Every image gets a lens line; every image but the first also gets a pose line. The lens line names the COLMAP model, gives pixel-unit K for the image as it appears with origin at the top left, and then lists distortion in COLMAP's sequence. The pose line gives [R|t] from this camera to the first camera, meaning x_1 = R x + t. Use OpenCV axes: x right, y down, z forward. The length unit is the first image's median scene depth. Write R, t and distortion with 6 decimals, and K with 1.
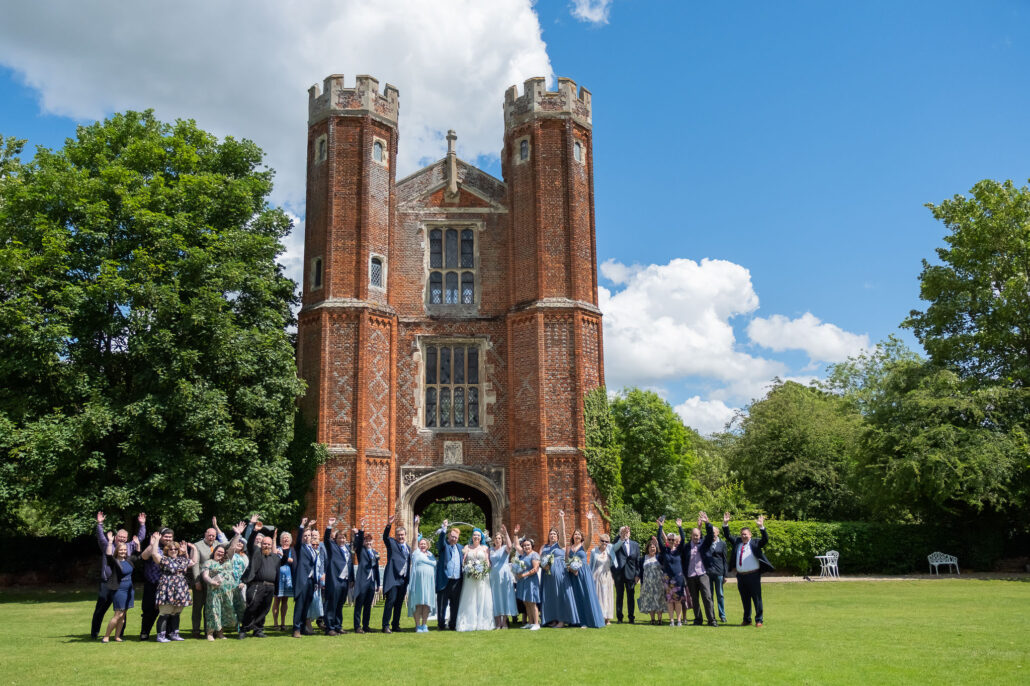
lens RADIAL K [[938.0, 0, 501.7], [0, 938.0, 340.4], [0, 0, 1]] dist [0.005317, -0.009003]
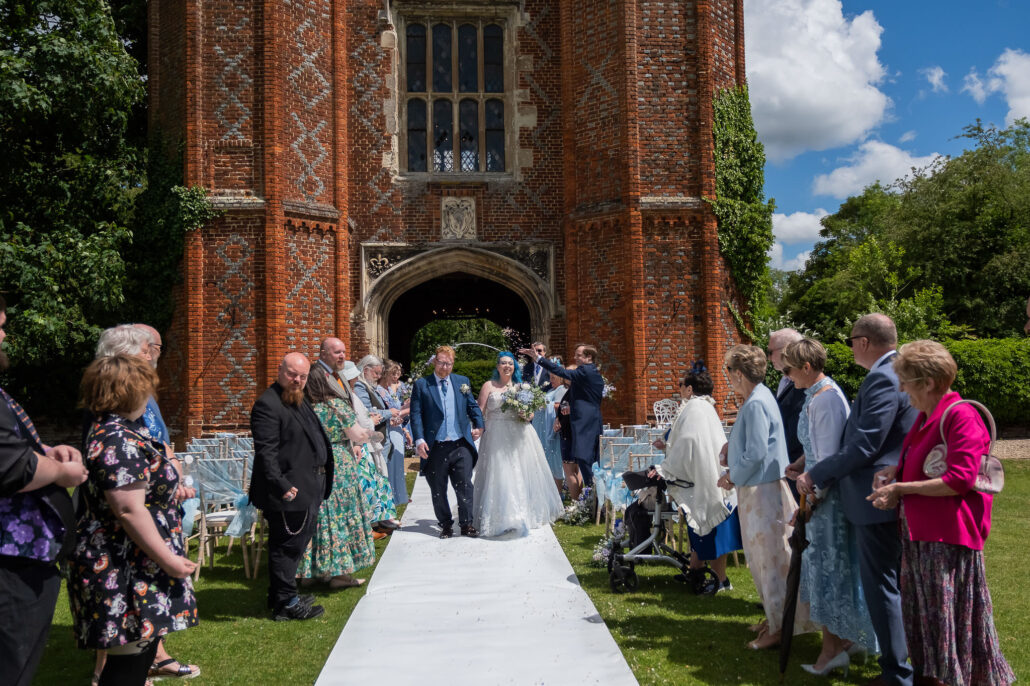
lens RADIAL K [[873.8, 0, 519.3], [0, 873.8, 347.8], [0, 0, 1]] dist [-0.004295, 0.012992]
pose [[0.999953, -0.005334, 0.008091, -0.021364], [0.003878, 0.985386, 0.170291, 0.107739], [-0.008882, -0.170252, 0.985361, 0.491005]]
